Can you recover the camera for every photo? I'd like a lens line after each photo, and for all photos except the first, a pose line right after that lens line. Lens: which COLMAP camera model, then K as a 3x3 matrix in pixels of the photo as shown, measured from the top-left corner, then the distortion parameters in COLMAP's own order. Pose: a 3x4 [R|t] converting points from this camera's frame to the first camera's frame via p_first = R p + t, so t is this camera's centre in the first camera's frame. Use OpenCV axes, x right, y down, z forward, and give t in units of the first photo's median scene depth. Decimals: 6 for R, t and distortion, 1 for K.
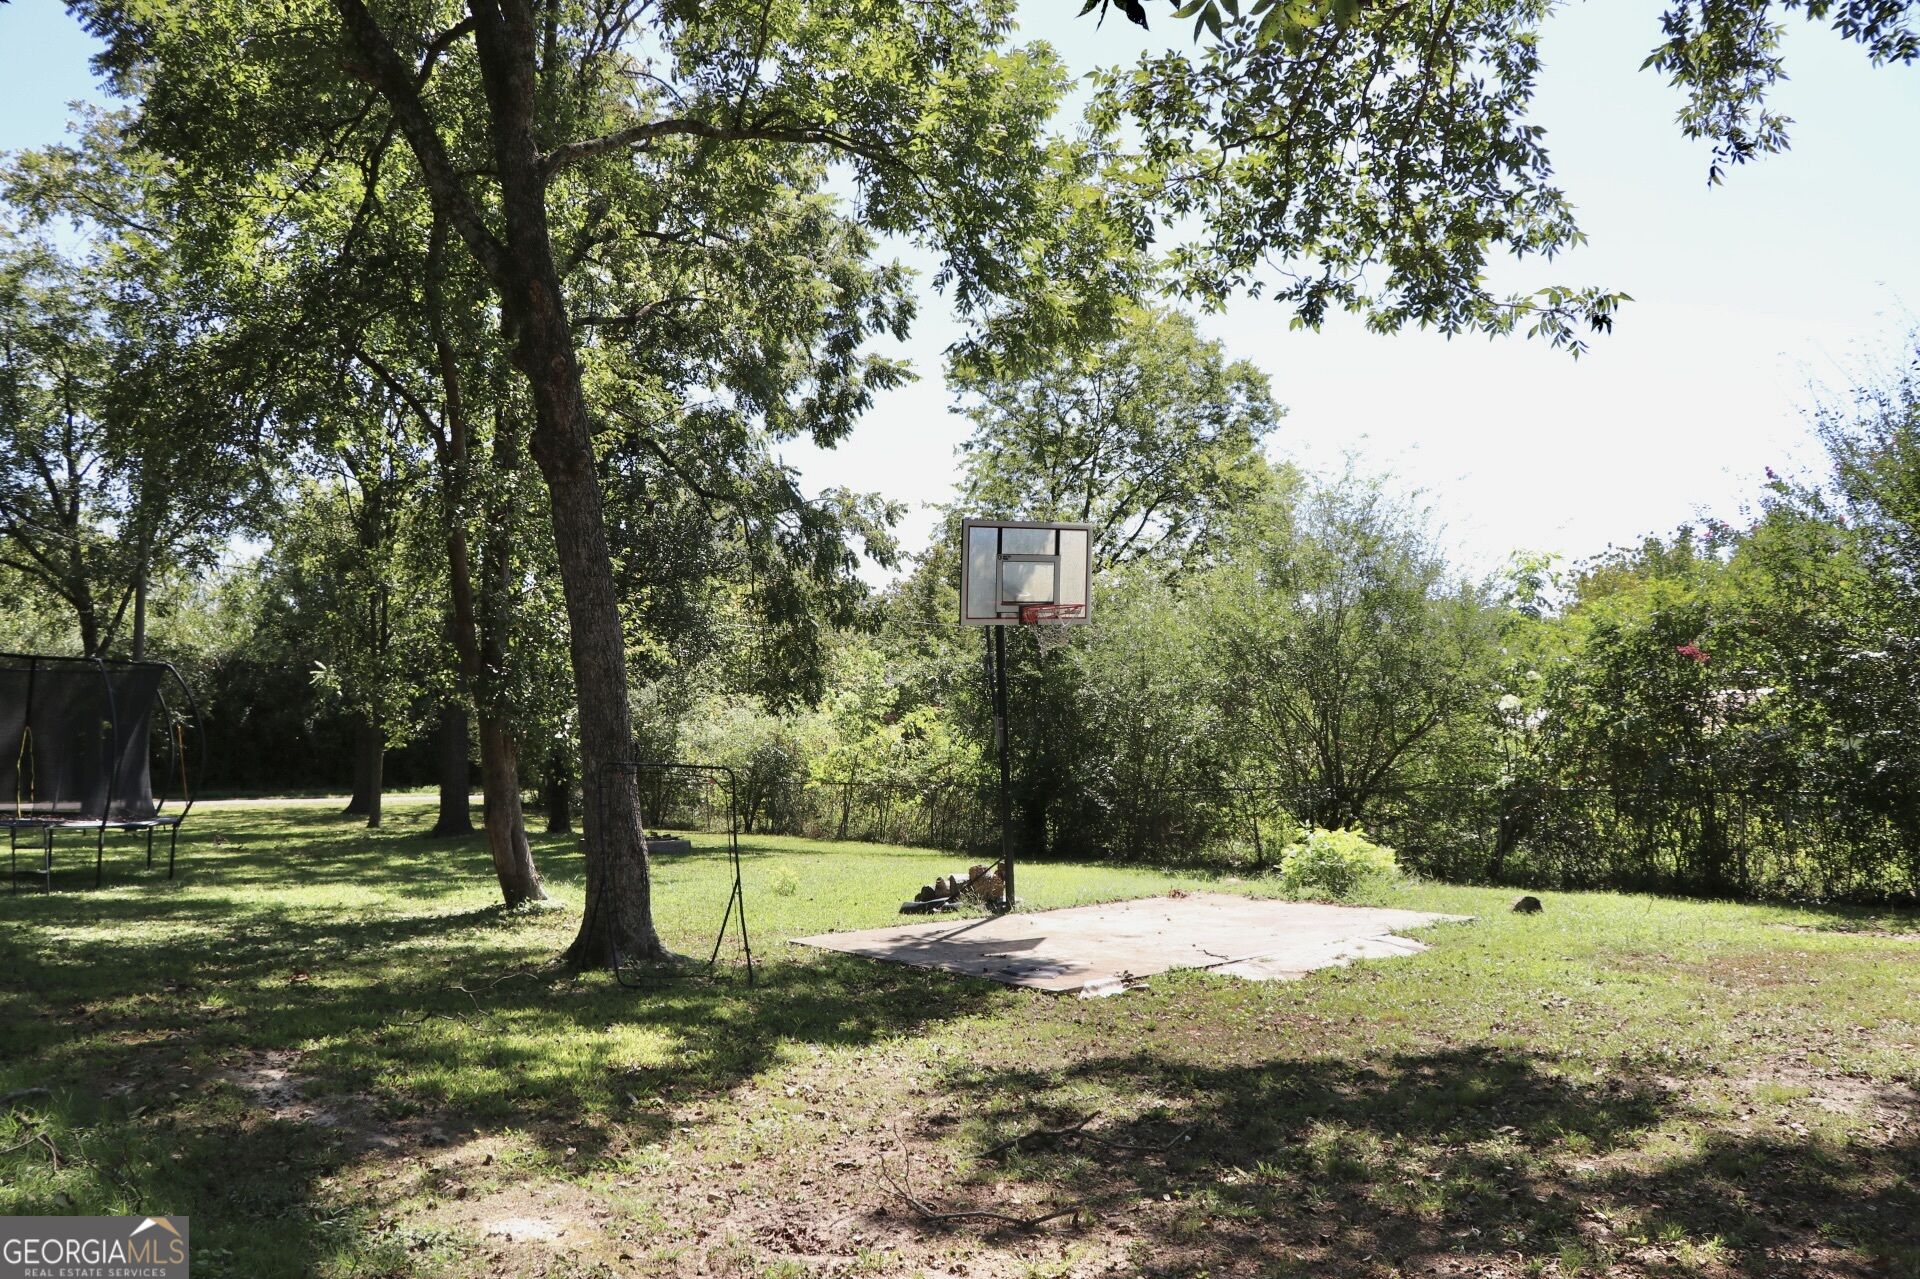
lens RADIAL K [[1574.4, 0, 953.1], [0, 1574.4, 649.1], [0, 0, 1]] dist [-0.180351, 0.148928]
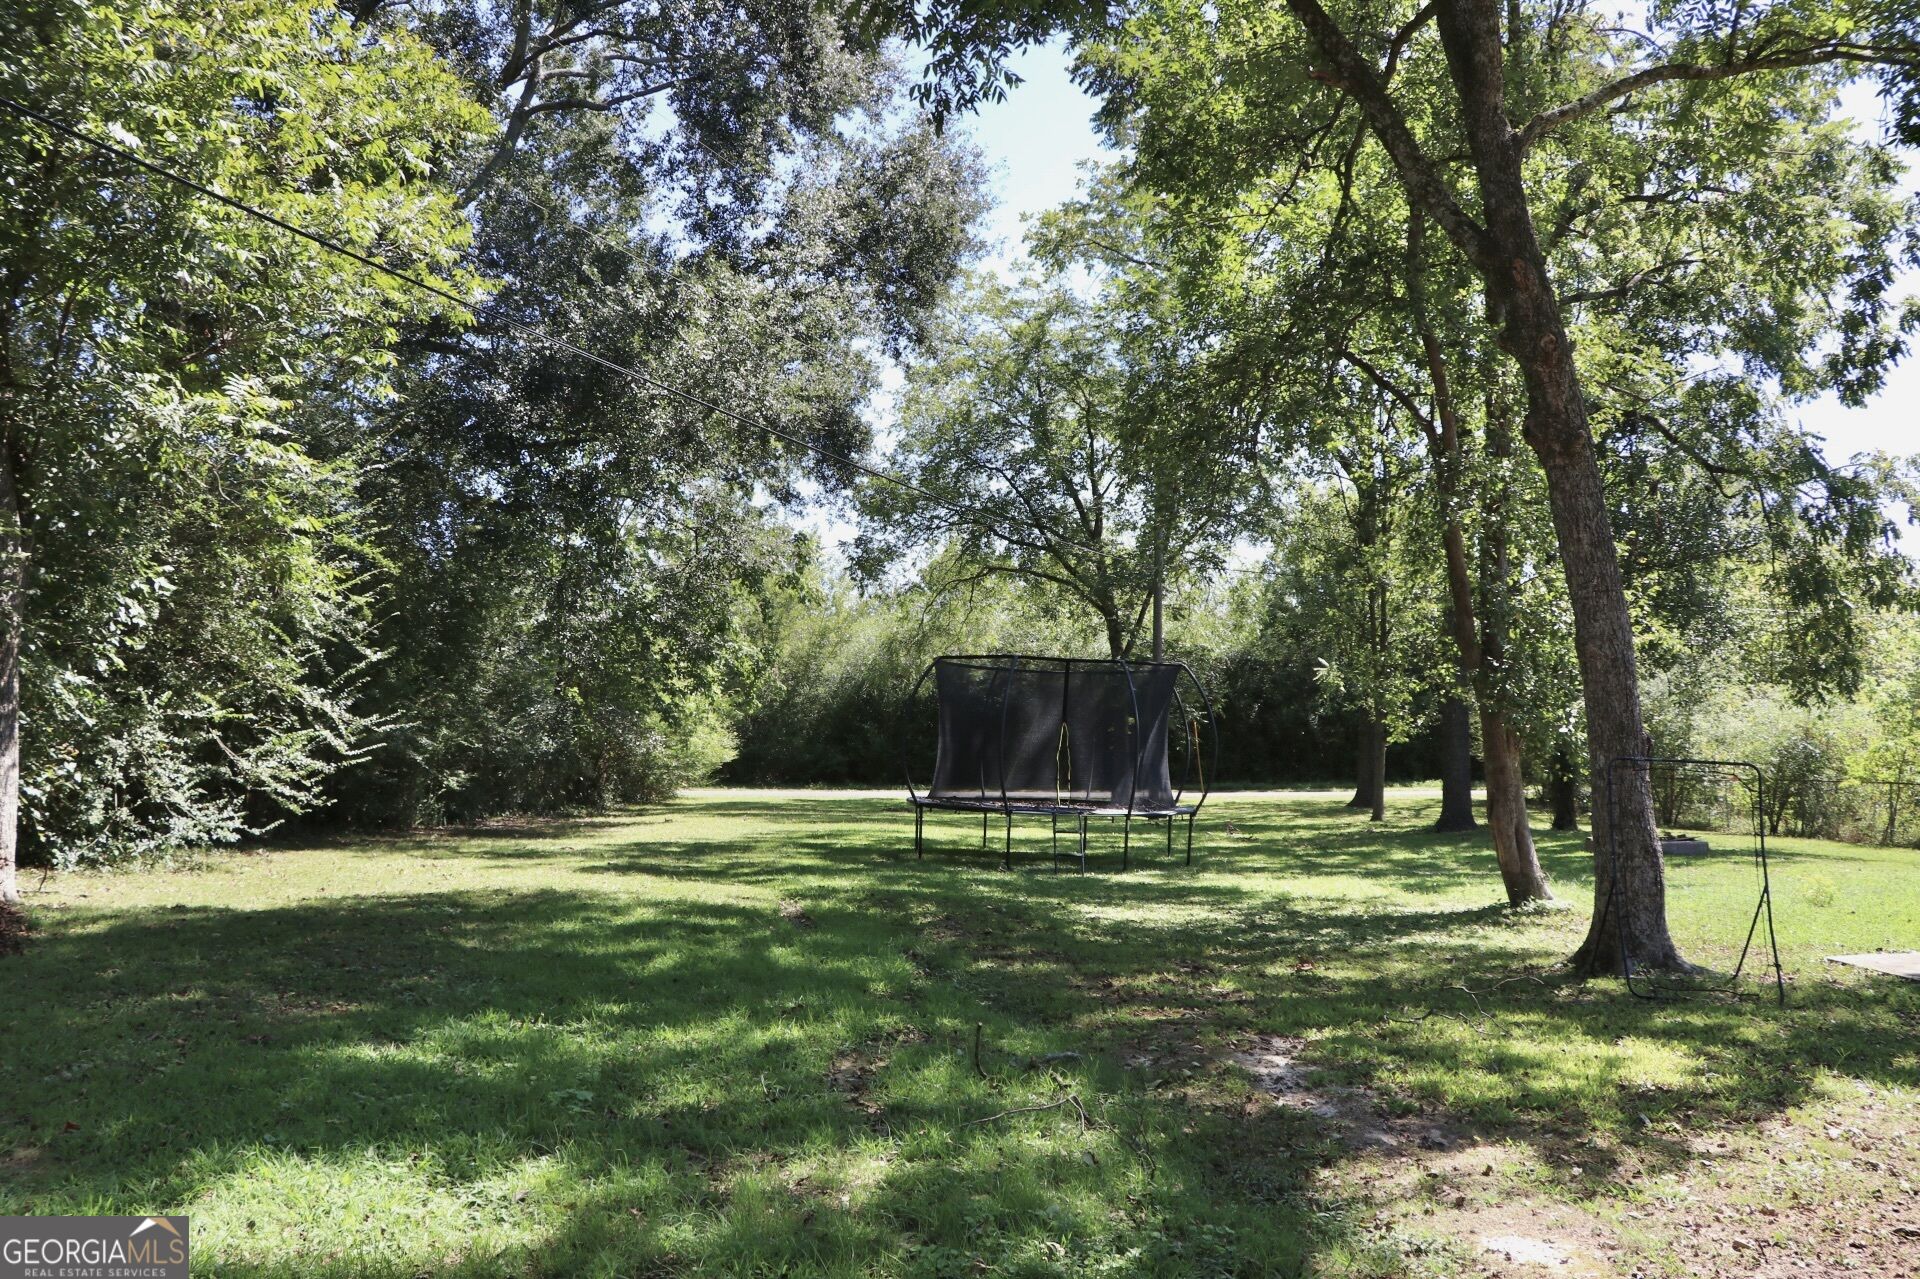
lens RADIAL K [[1574.4, 0, 953.1], [0, 1574.4, 649.1], [0, 0, 1]] dist [-0.180351, 0.148928]
pose [[0.810842, -0.024448, -0.584754, -0.003011], [0.026523, 0.999636, -0.005015, 0.000626], [0.584664, -0.011443, 0.811195, 0.008989]]
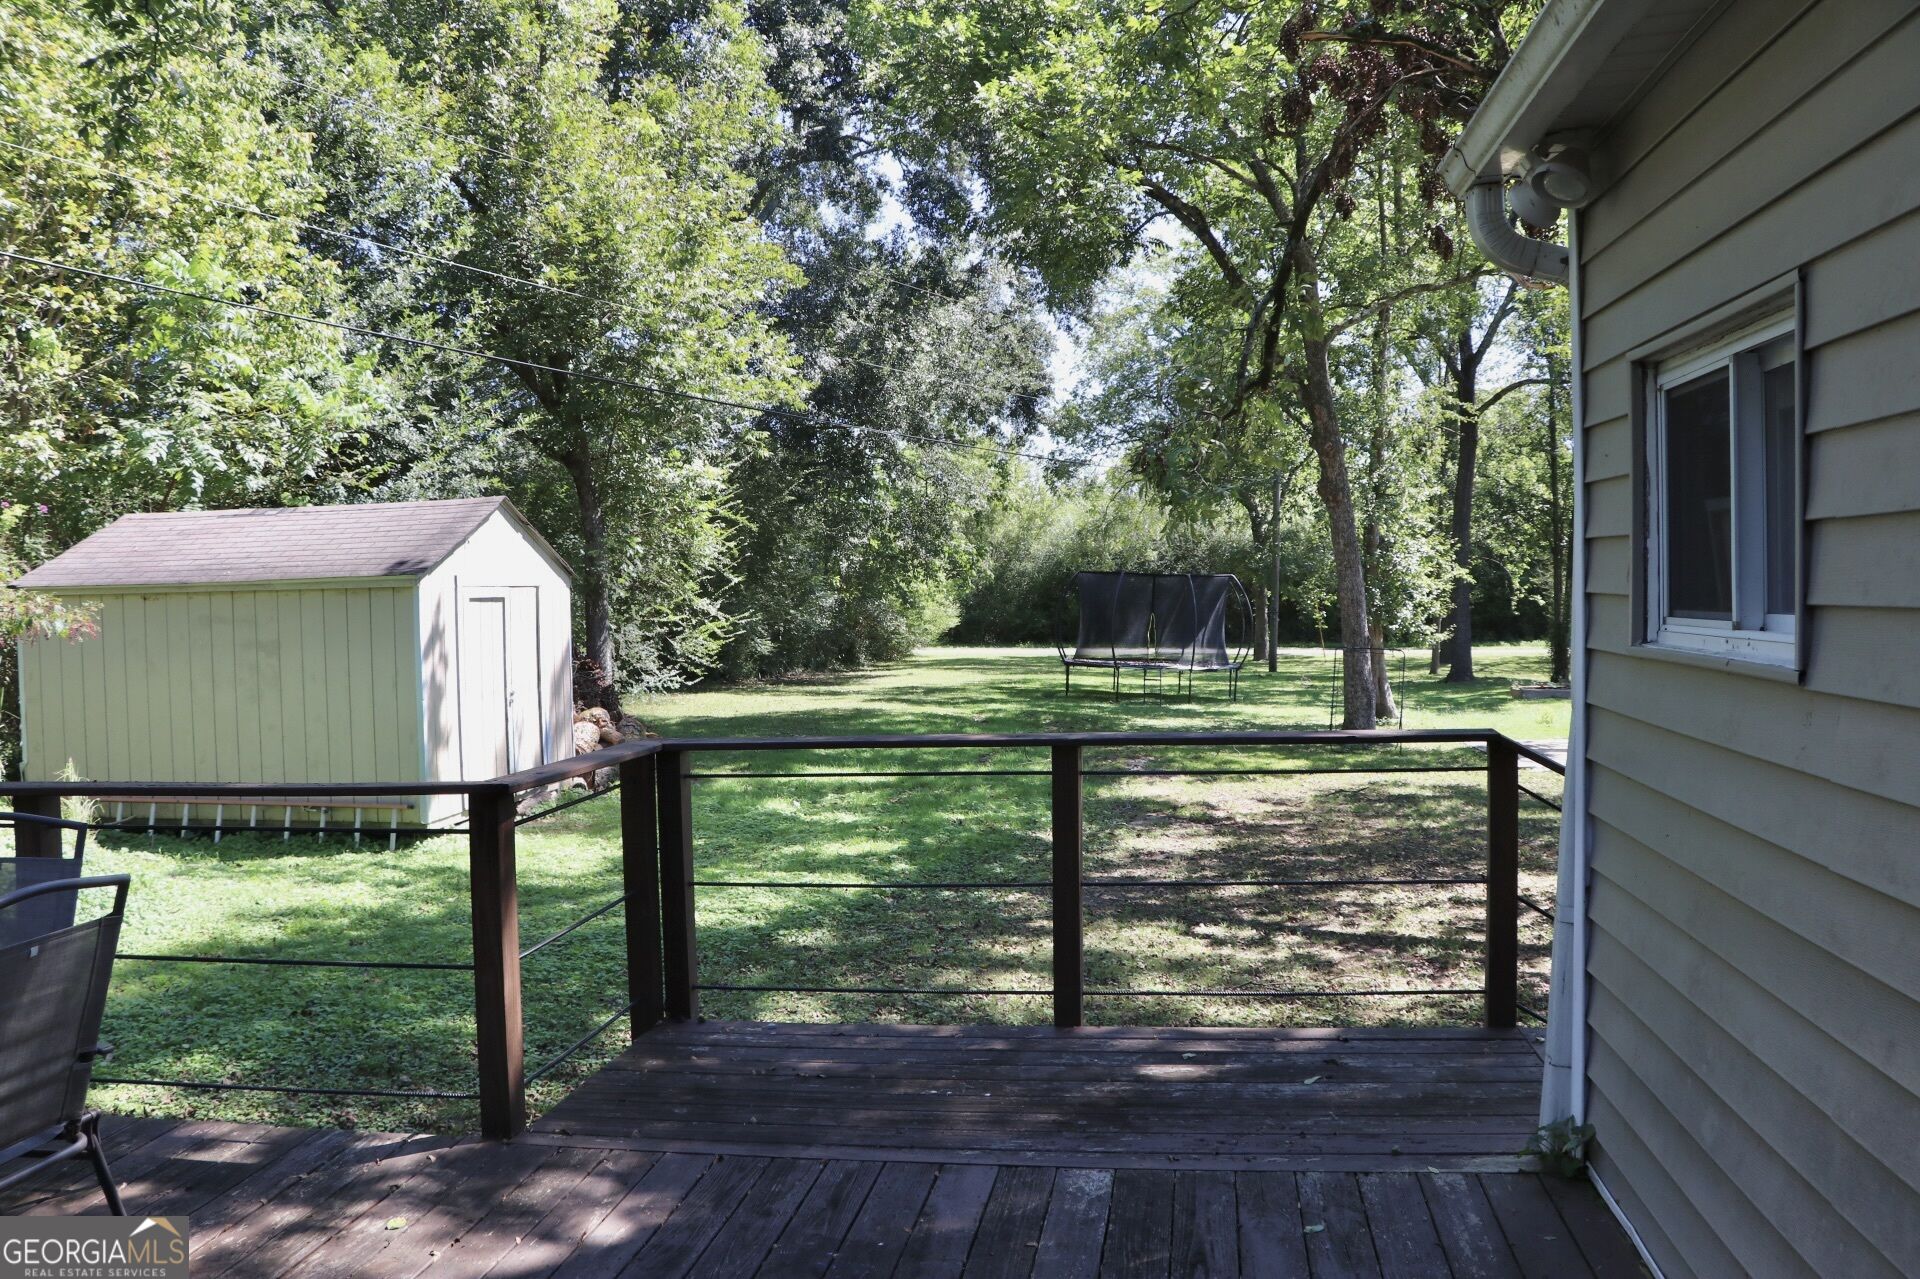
lens RADIAL K [[1574.3, 0, 946.7], [0, 1574.3, 645.5], [0, 0, 1]] dist [-0.181915, 0.150535]
pose [[0.715334, 0.024015, -0.698370, 0.298041], [0.045347, 0.995707, 0.080688, -0.040920], [0.697310, -0.089388, 0.711174, -0.293207]]
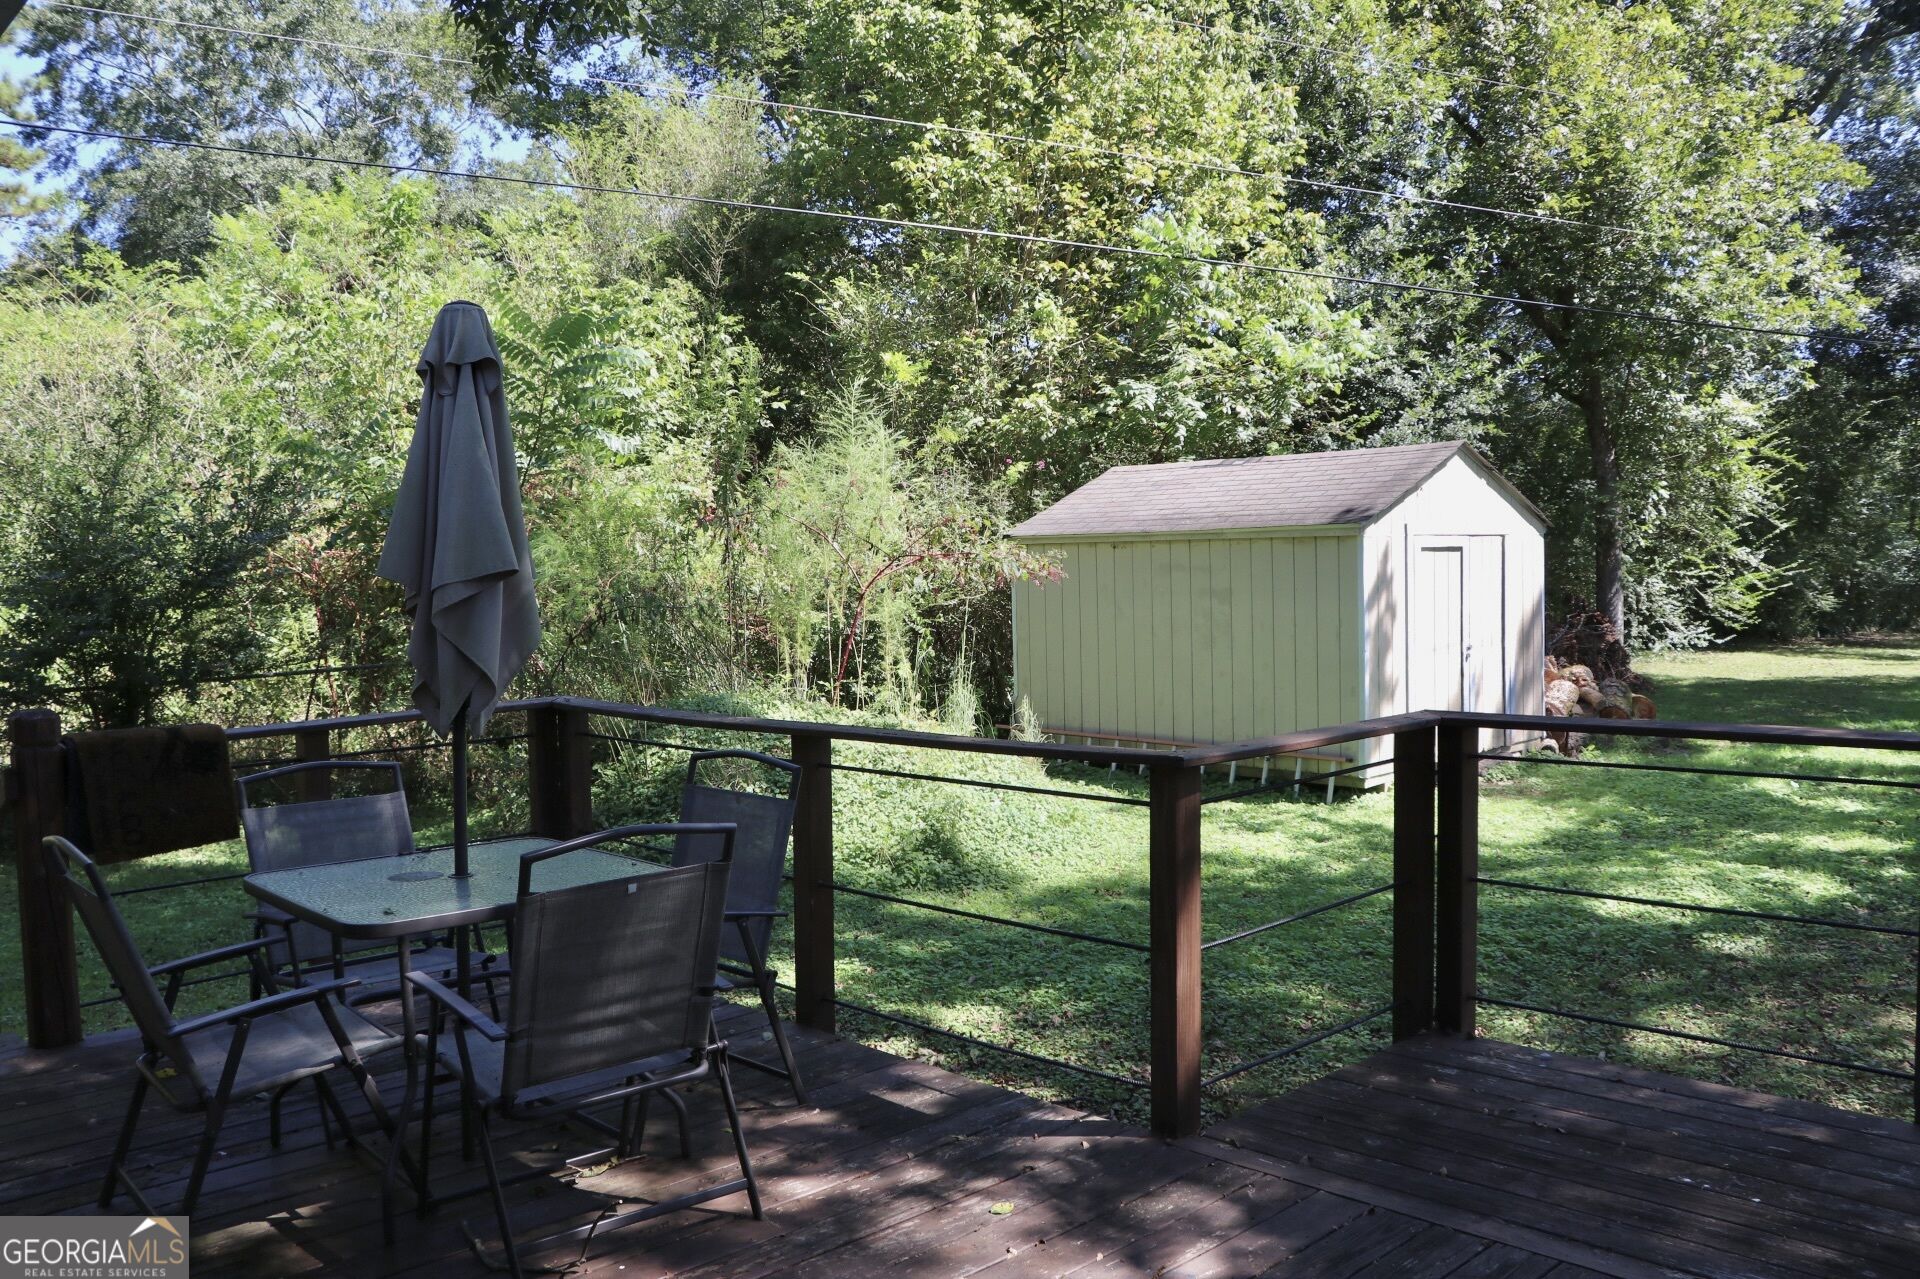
lens RADIAL K [[1574.4, 0, 953.1], [0, 1574.4, 649.1], [0, 0, 1]] dist [-0.180351, 0.148928]
pose [[0.135282, 0.066389, -0.988580, 0.296452], [0.072095, 0.994448, 0.076649, -0.038927], [0.988181, -0.081641, 0.129744, -0.254741]]
